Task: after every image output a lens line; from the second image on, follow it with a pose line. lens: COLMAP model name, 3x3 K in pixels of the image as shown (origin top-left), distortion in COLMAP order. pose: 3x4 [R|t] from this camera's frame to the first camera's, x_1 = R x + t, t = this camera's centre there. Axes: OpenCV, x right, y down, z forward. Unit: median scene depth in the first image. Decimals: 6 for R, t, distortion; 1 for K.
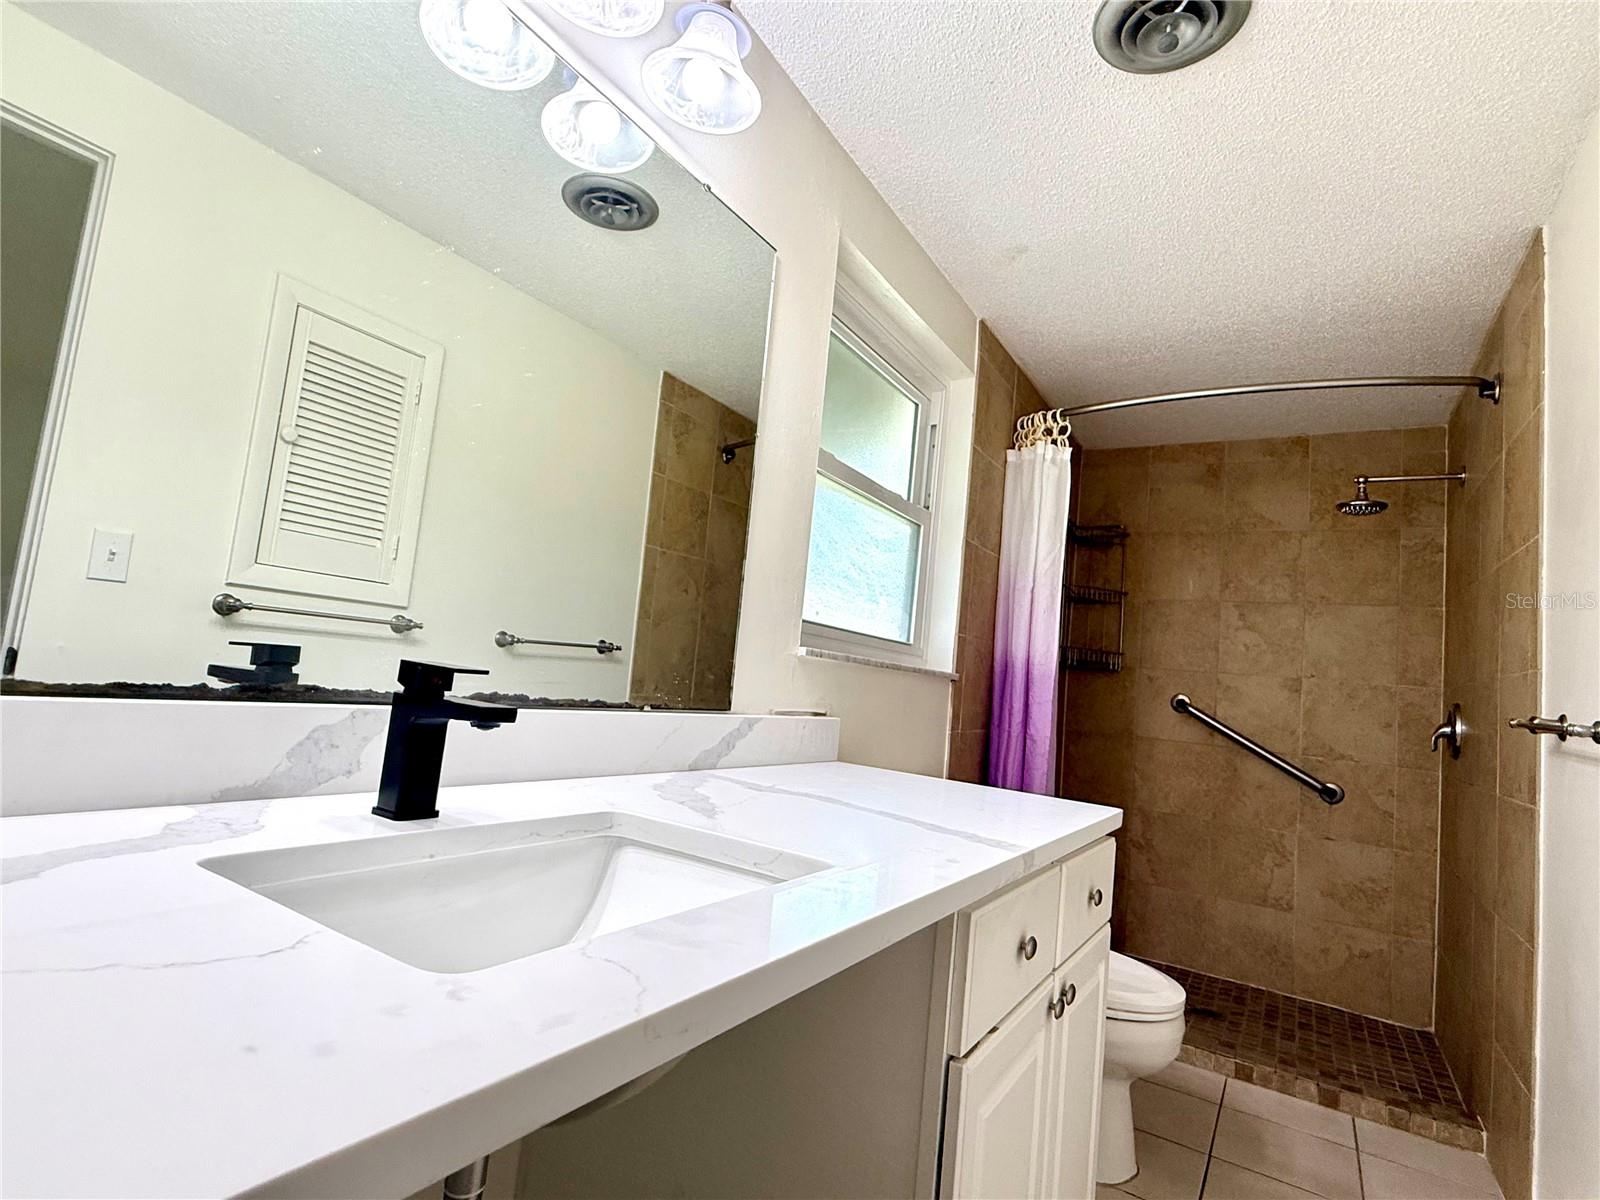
lens RADIAL K [[804.1, 0, 800.1], [0, 804.1, 599.8], [0, 0, 1]] dist [-0.003029, 0.000322]
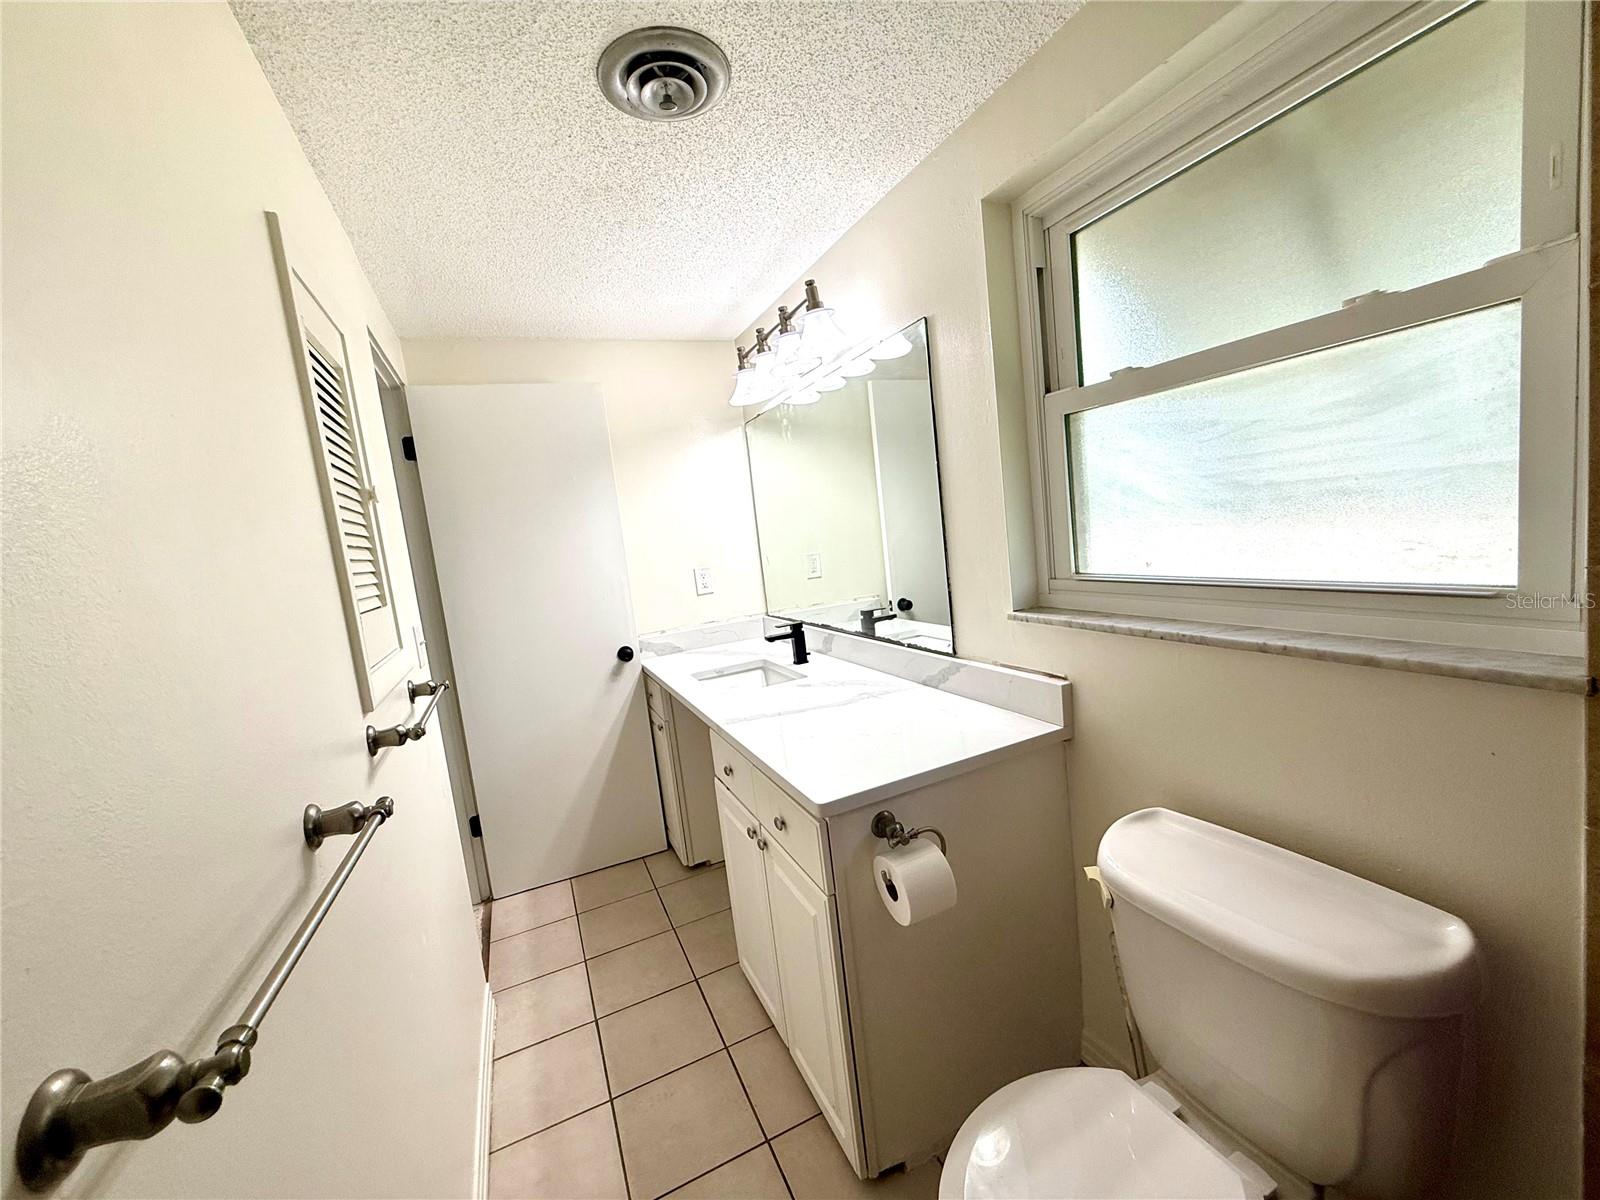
lens RADIAL K [[642.6, 0, 800.6], [0, 642.6, 600.5], [0, 0, 1]] dist [-0.000009, 0.000000]
pose [[-0.561945, 0.057591, -0.825167, 1.072458], [0.134946, 0.990591, -0.022764, 0.025643], [0.816092, -0.124145, -0.564430, 1.482539]]
